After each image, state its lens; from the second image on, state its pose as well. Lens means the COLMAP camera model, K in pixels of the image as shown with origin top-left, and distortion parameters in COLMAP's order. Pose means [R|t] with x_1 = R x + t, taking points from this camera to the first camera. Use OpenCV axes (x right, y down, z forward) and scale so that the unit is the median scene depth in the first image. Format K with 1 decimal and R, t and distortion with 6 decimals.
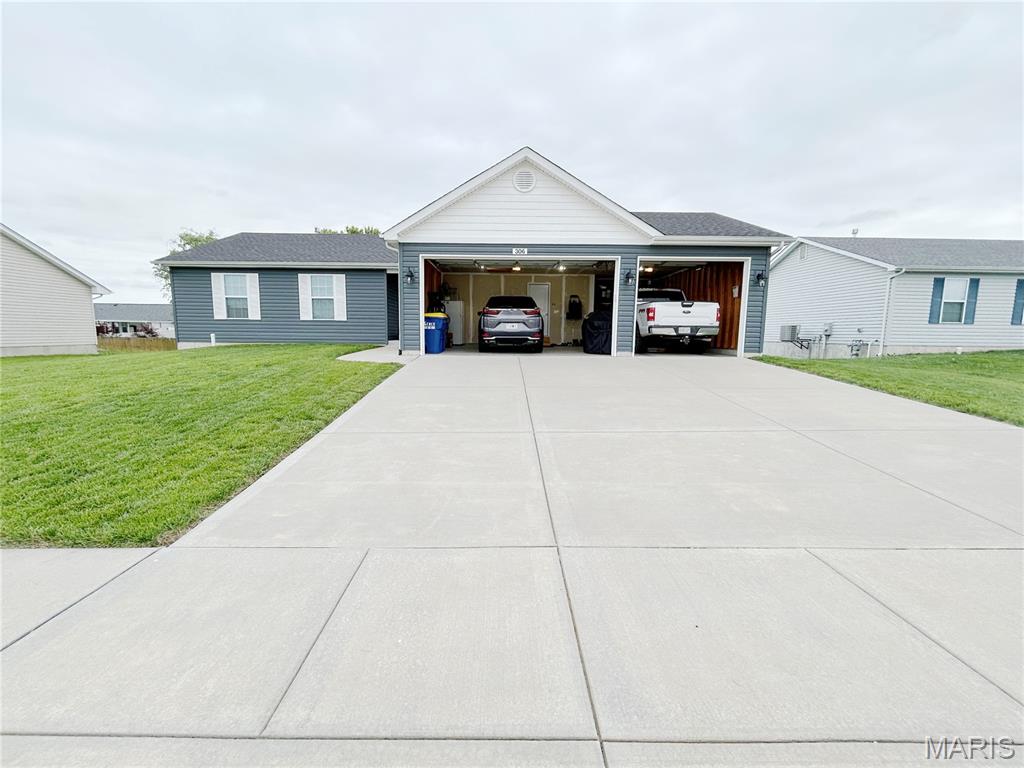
lens RADIAL K [[412.5, 0, 511.4], [0, 412.5, 379.9], [0, 0, 1]] dist [-0.001571, -0.000071]
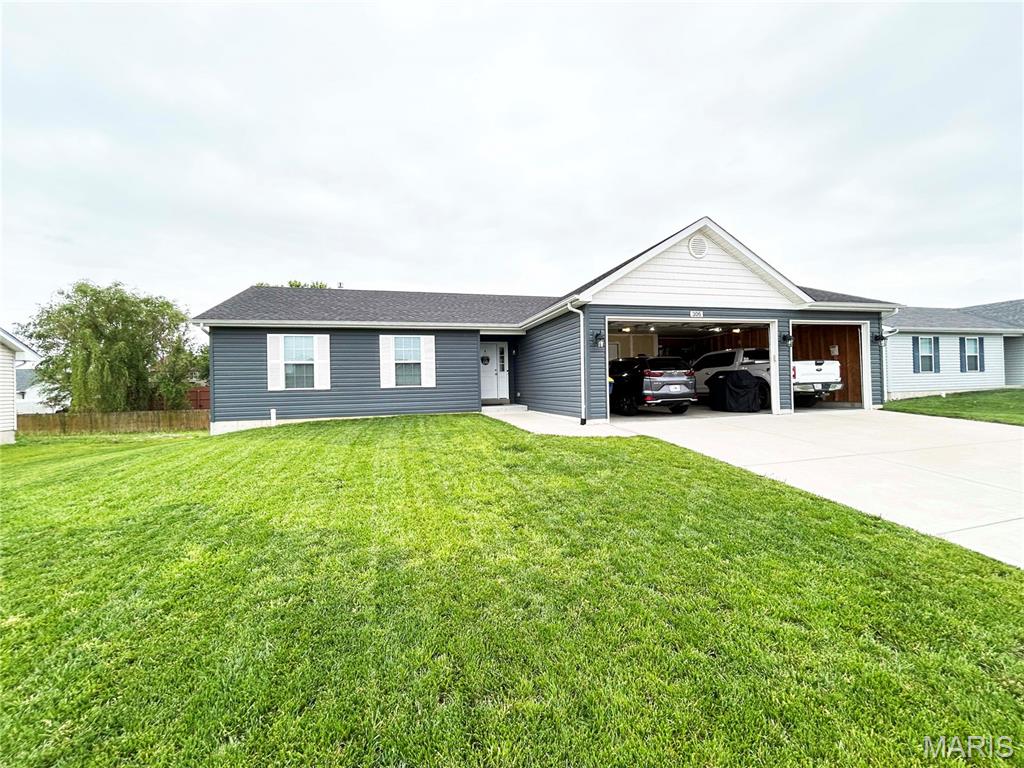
lens RADIAL K [[410.9, 0, 512.0], [0, 410.9, 384.0], [0, 0, 1]] dist [0.001400, 0.000261]
pose [[0.968110, -0.031926, 0.248484, -0.540724], [0.062077, 0.991485, -0.114468, -0.046313], [-0.242713, 0.126243, 0.961849, 0.136985]]
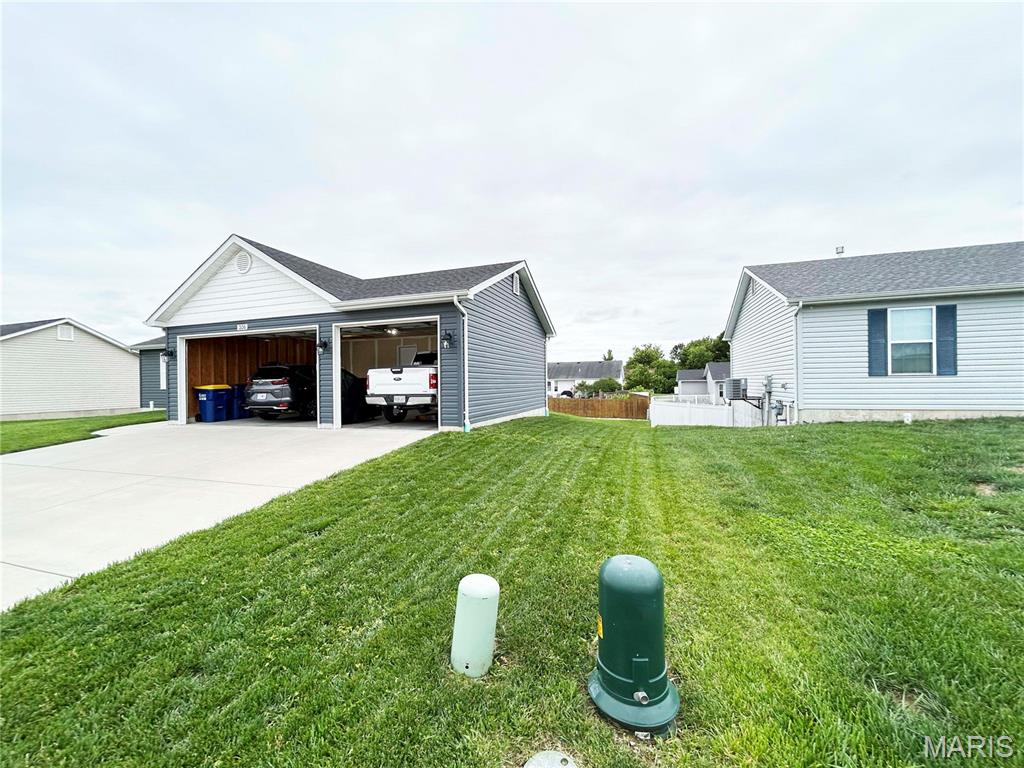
lens RADIAL K [[410.9, 0, 512.0], [0, 410.9, 384.0], [0, 0, 1]] dist [0.001400, 0.000261]
pose [[0.942341, -0.021746, -0.333947, 0.825240], [-0.014361, 0.994339, -0.105276, -0.054324], [0.334346, 0.104002, 0.936695, 0.211778]]
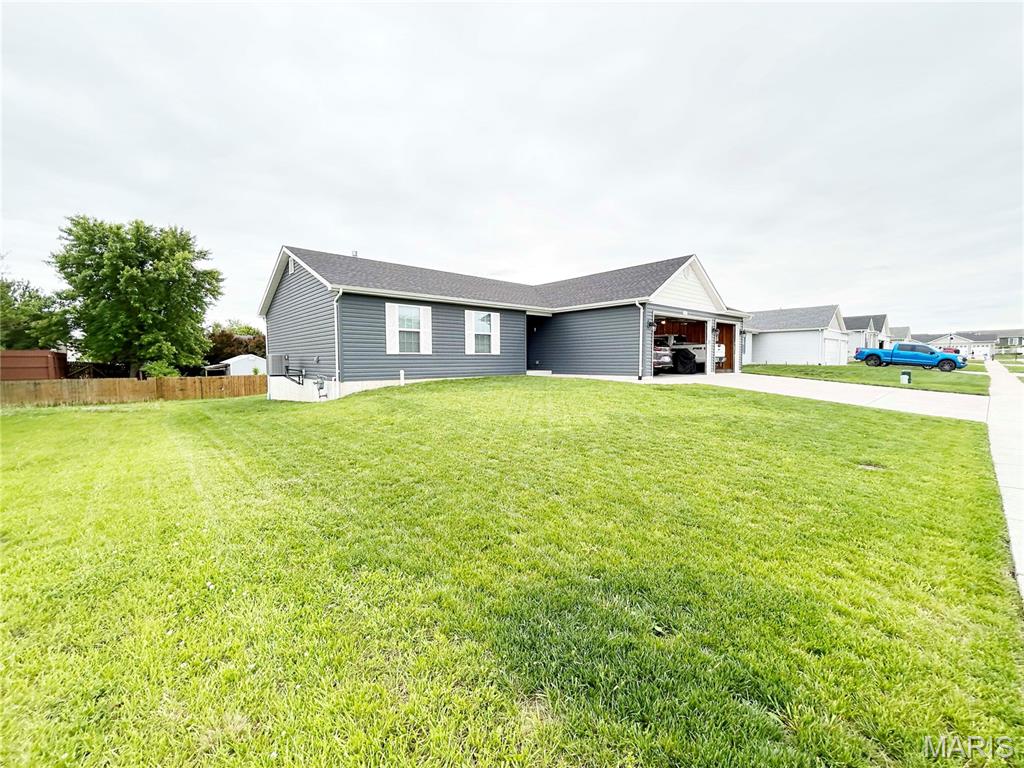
lens RADIAL K [[405.8, 0, 512.0], [0, 405.8, 384.0], [0, 0, 1]] dist [0.056464, 0.000002]
pose [[0.752448, -0.056493, 0.656225, -1.289714], [0.087246, 0.996084, -0.014288, -0.054811], [-0.652848, 0.068004, 0.754430, 0.191105]]
